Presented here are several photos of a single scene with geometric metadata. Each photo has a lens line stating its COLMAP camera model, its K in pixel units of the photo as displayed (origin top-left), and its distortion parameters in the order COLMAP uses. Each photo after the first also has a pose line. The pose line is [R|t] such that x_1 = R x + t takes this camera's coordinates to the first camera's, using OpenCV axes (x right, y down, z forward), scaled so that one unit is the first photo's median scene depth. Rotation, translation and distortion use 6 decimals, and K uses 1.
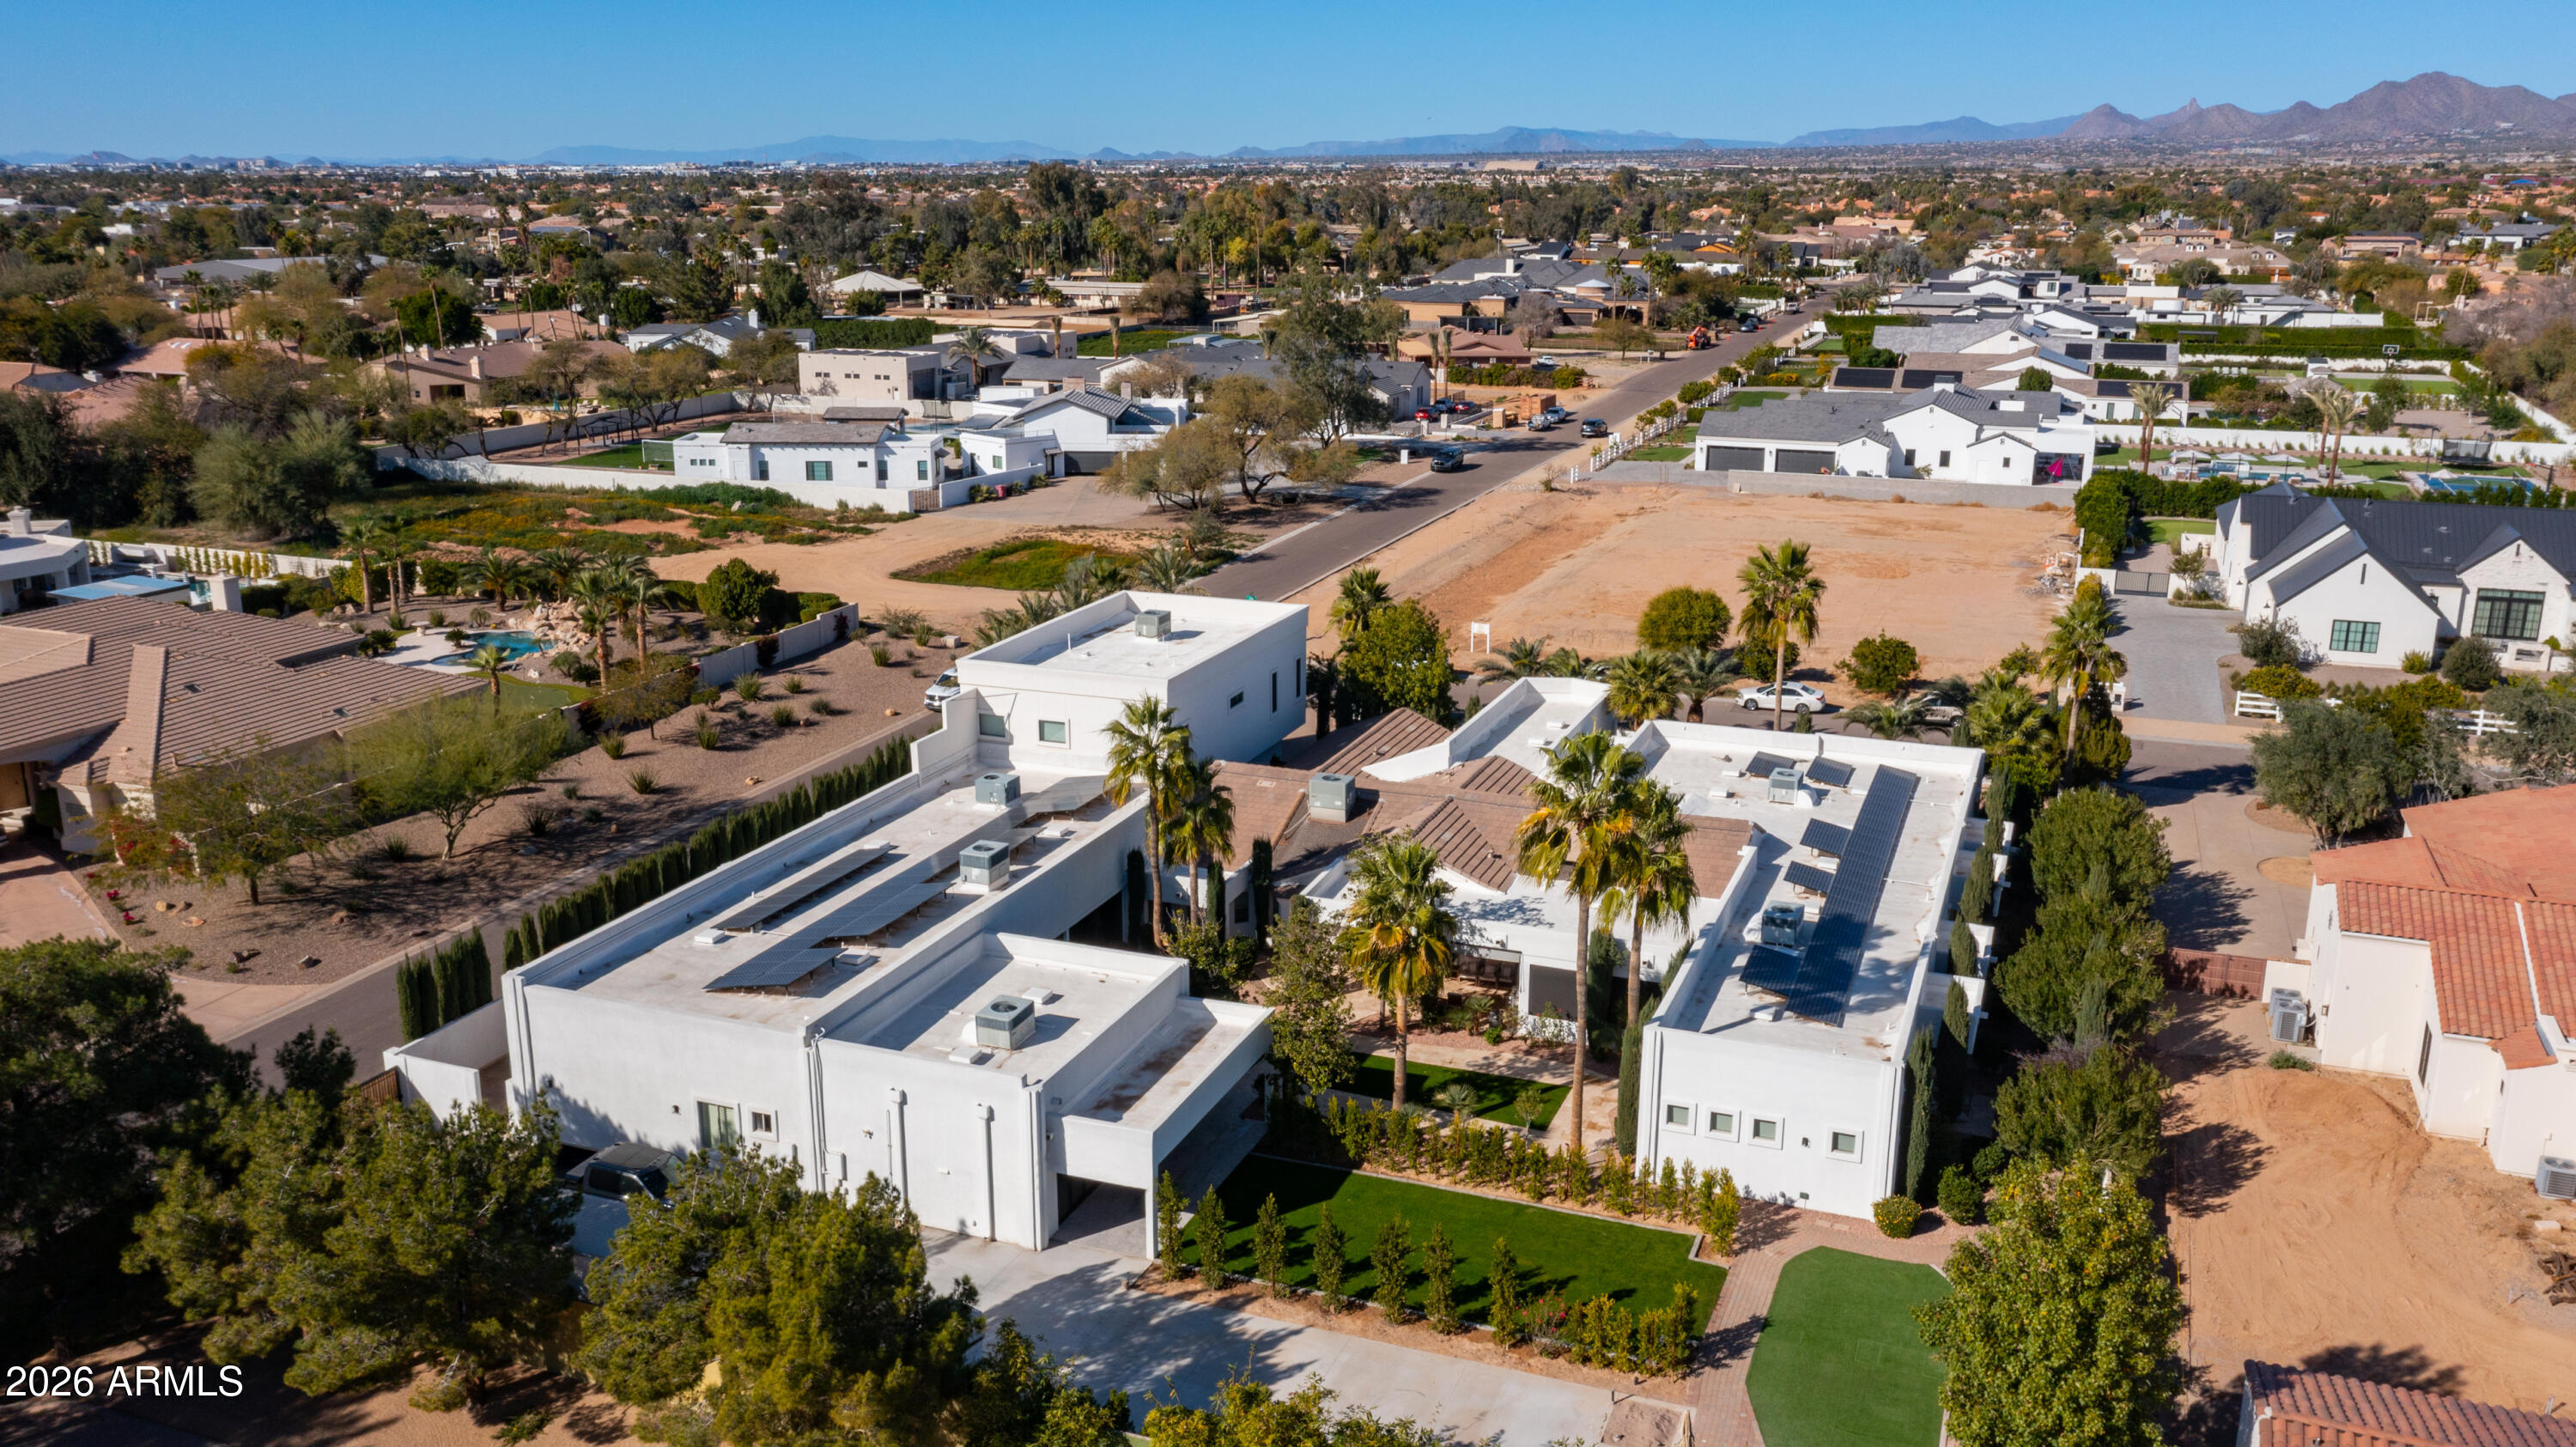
lens RADIAL K [[2029.0, 0, 1279.2], [0, 2029.0, 733.8], [0, 0, 1]] dist [-0.012816, 0.041950]
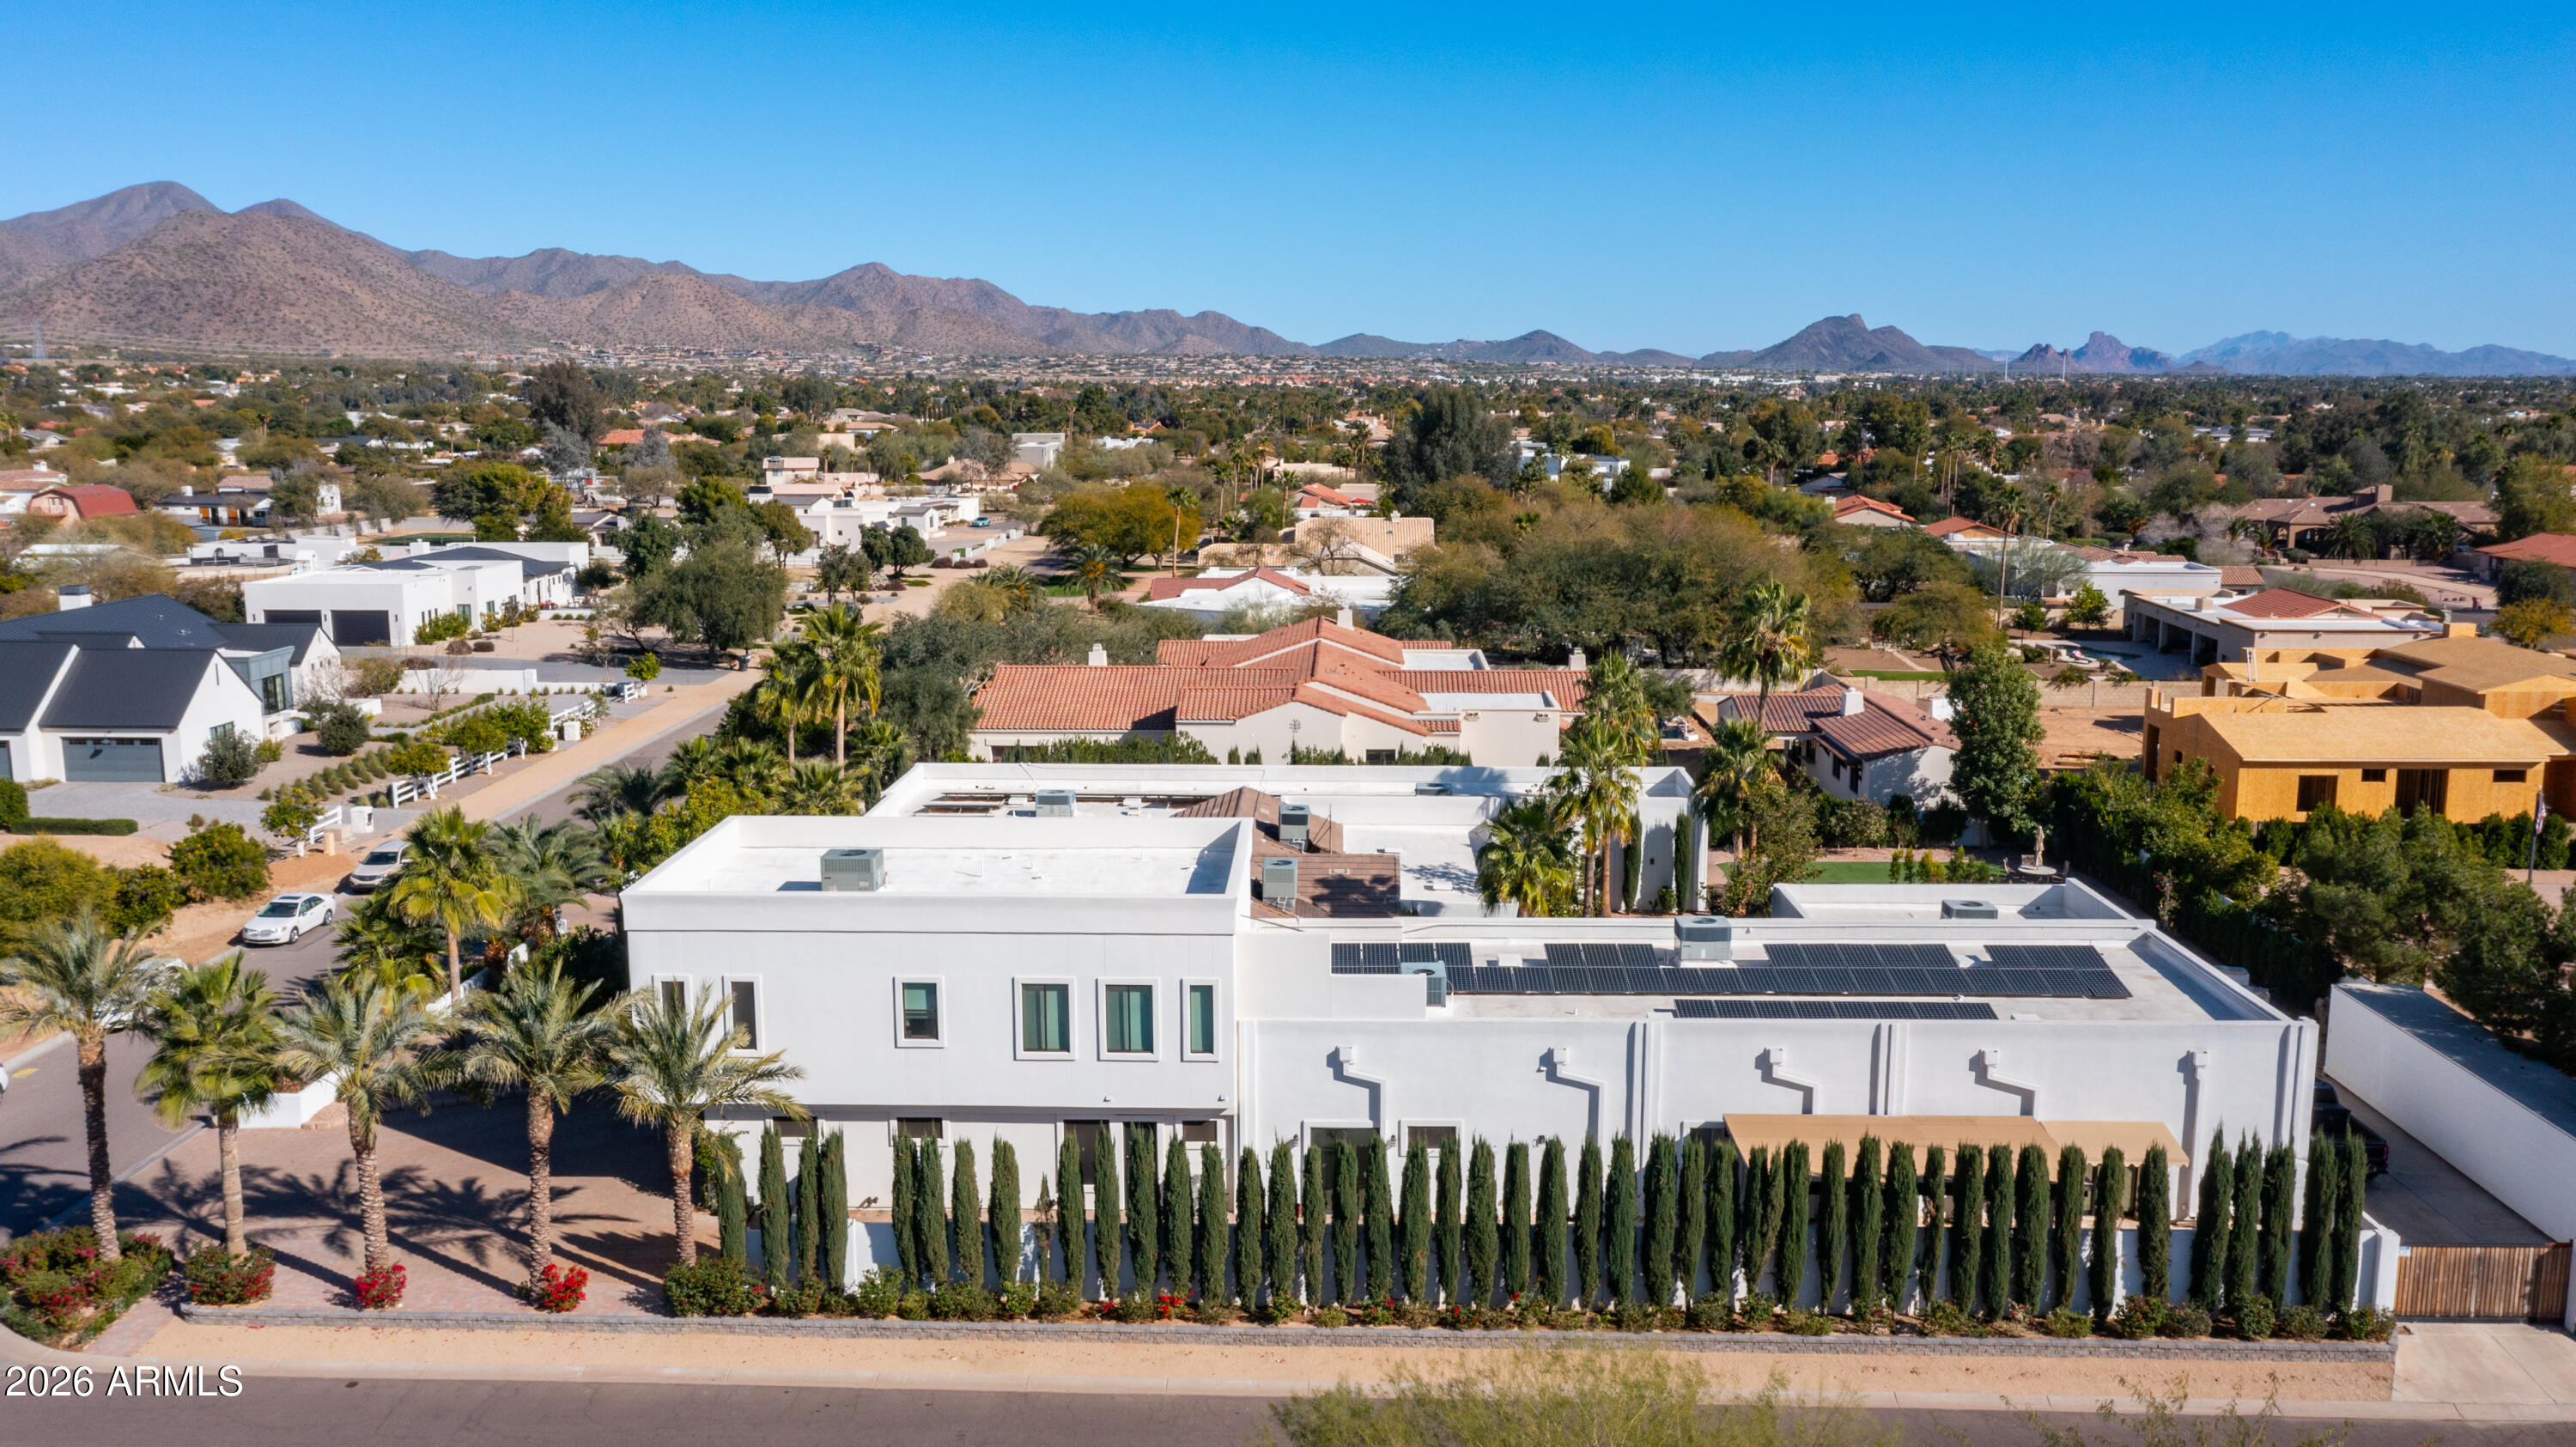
lens RADIAL K [[2029.0, 0, 1286.5], [0, 2029.0, 732.1], [0, 0, 1]] dist [-0.012816, 0.041950]
pose [[-0.344940, -0.156839, 0.925428, -0.461136], [0.247073, 0.935998, 0.250723, -0.148384], [-0.905523, 0.315132, -0.284113, 0.727258]]
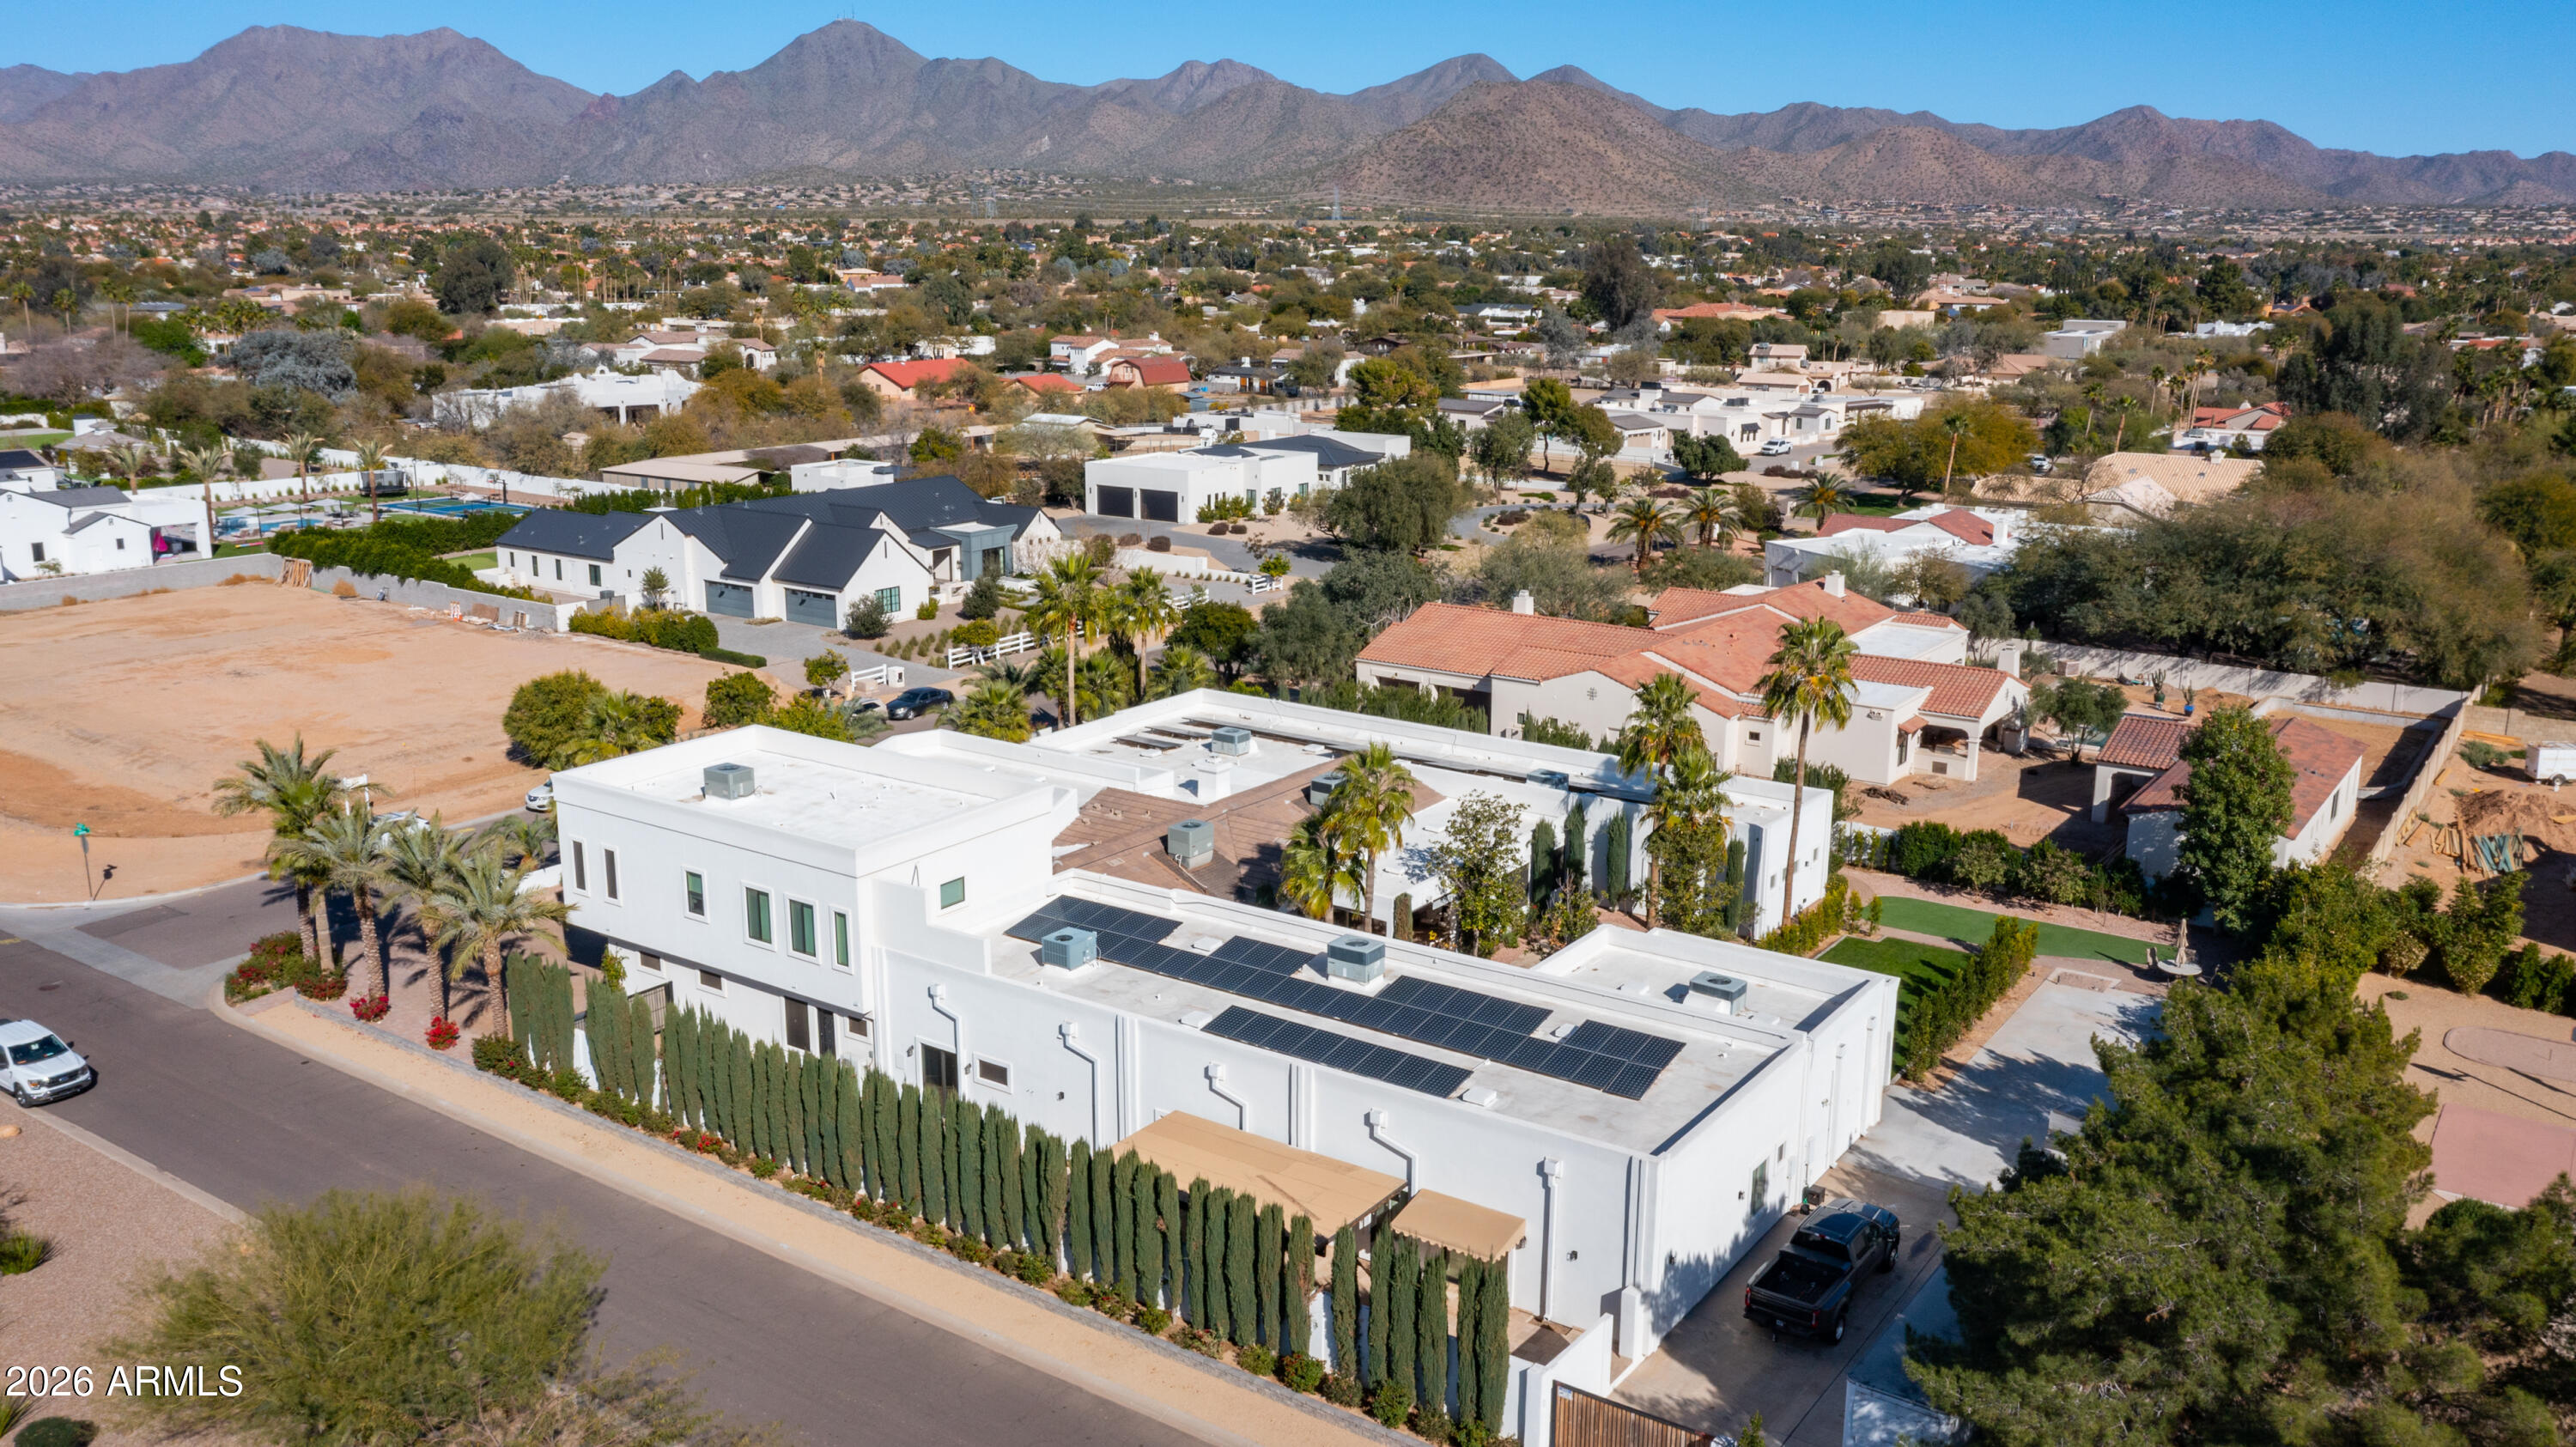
lens RADIAL K [[2029.0, 0, 1285.1], [0, 2029.0, 736.3], [0, 0, 1]] dist [-0.012816, 0.041950]
pose [[0.232120, -0.231024, 0.944853, -0.533252], [0.252181, 0.952464, 0.170932, -0.106354], [-0.939428, 0.198597, 0.279346, 0.395115]]
